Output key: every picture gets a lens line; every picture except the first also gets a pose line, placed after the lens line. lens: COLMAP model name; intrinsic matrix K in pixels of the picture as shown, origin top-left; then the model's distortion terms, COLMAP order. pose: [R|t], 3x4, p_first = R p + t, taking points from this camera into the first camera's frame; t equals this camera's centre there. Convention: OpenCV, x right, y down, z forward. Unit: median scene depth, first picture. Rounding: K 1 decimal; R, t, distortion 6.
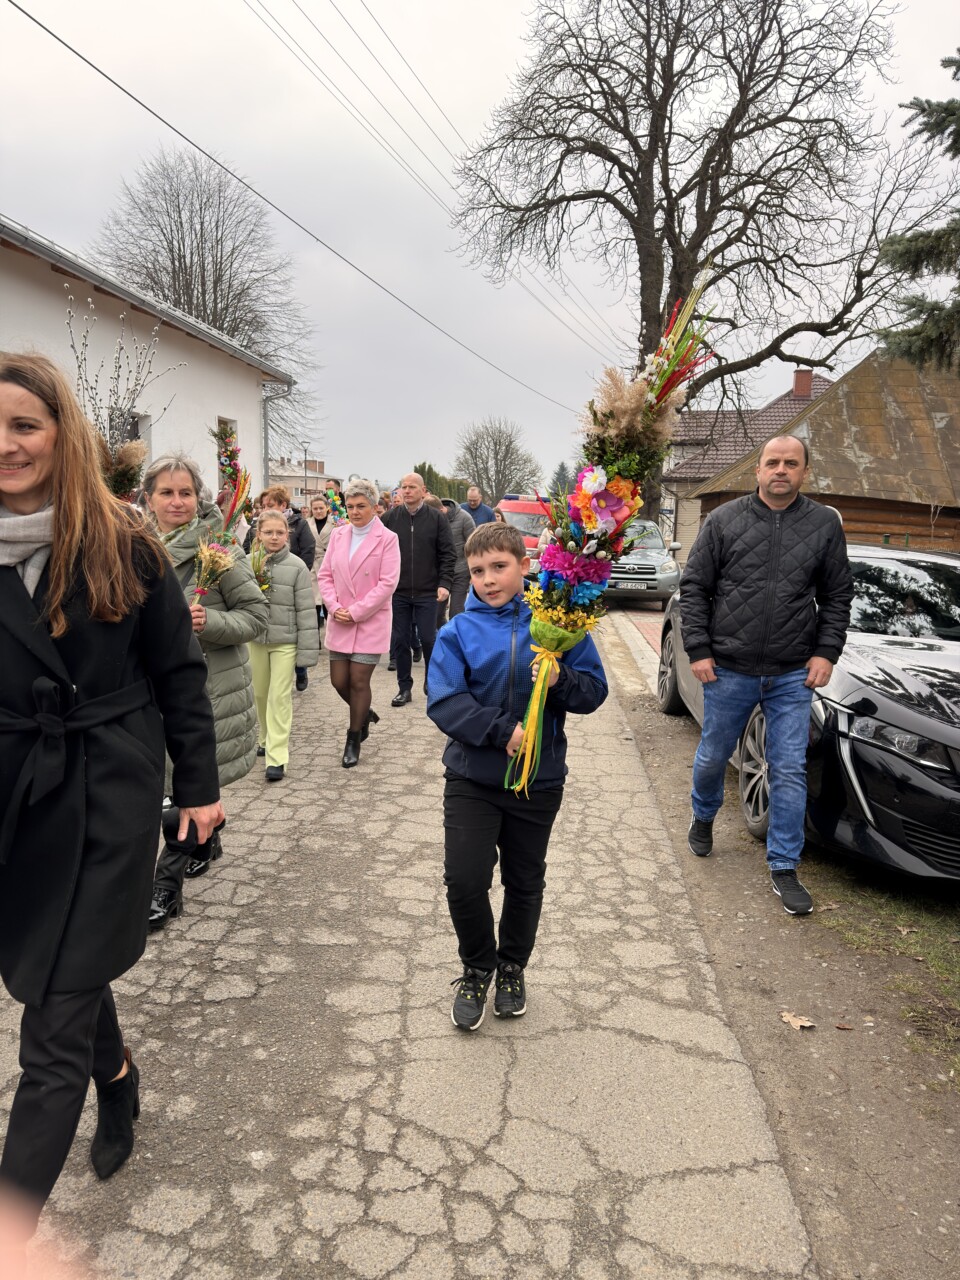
lens RADIAL K [[890.8, 0, 479.1], [0, 890.8, 658.5], [0, 0, 1]] dist [0.001260, -0.053834]
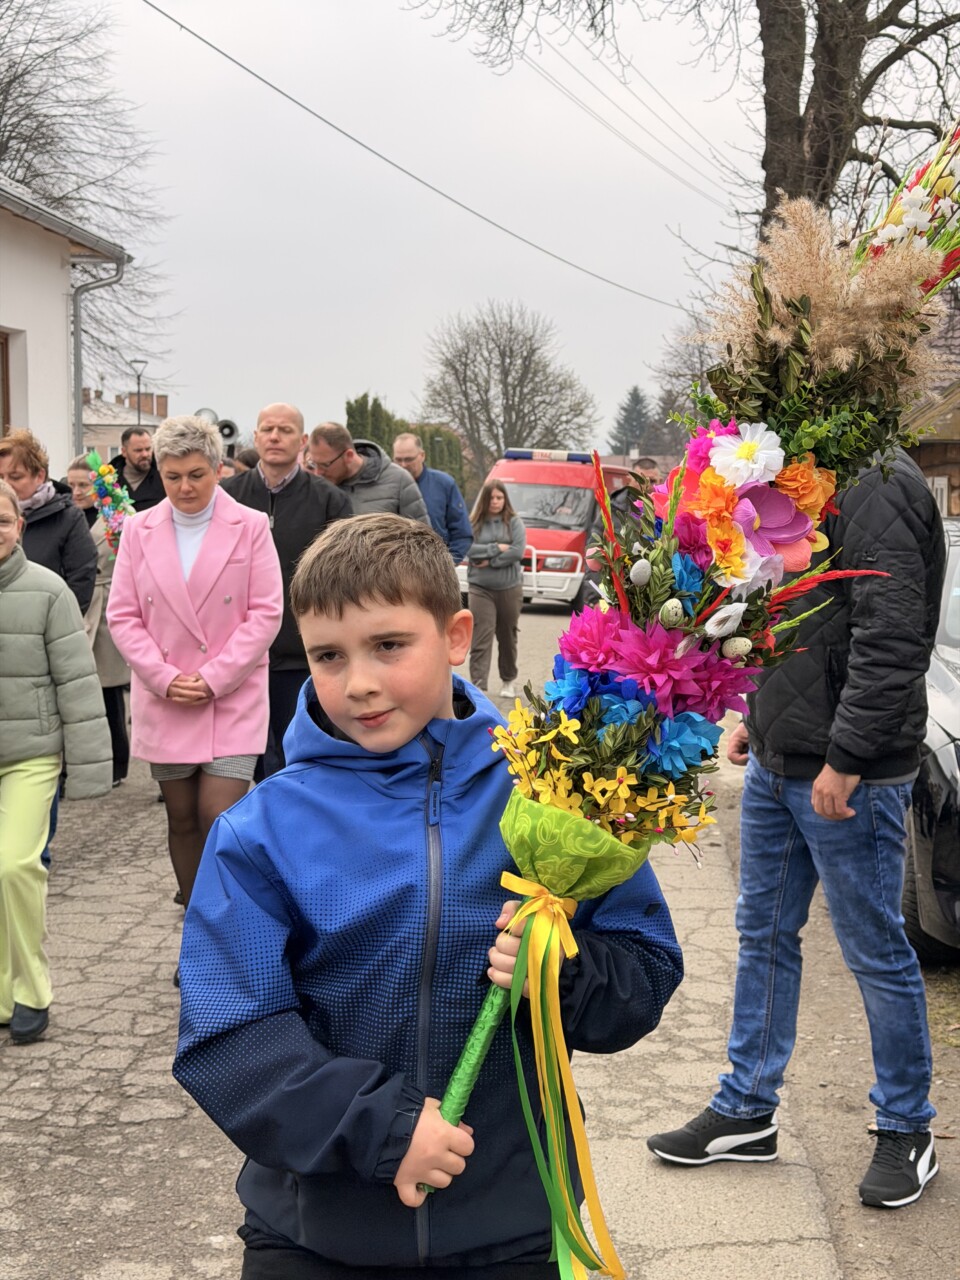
lens RADIAL K [[1790.9, 0, 480.0], [0, 1790.9, 640.0], [0, 0, 1]] dist [-0.018921, -0.003882]
pose [[0.999808, -0.019507, 0.001740, 0.003452], [0.019583, 0.996808, -0.077391, 0.035200], [-0.000225, 0.077411, 0.996999, -0.221280]]
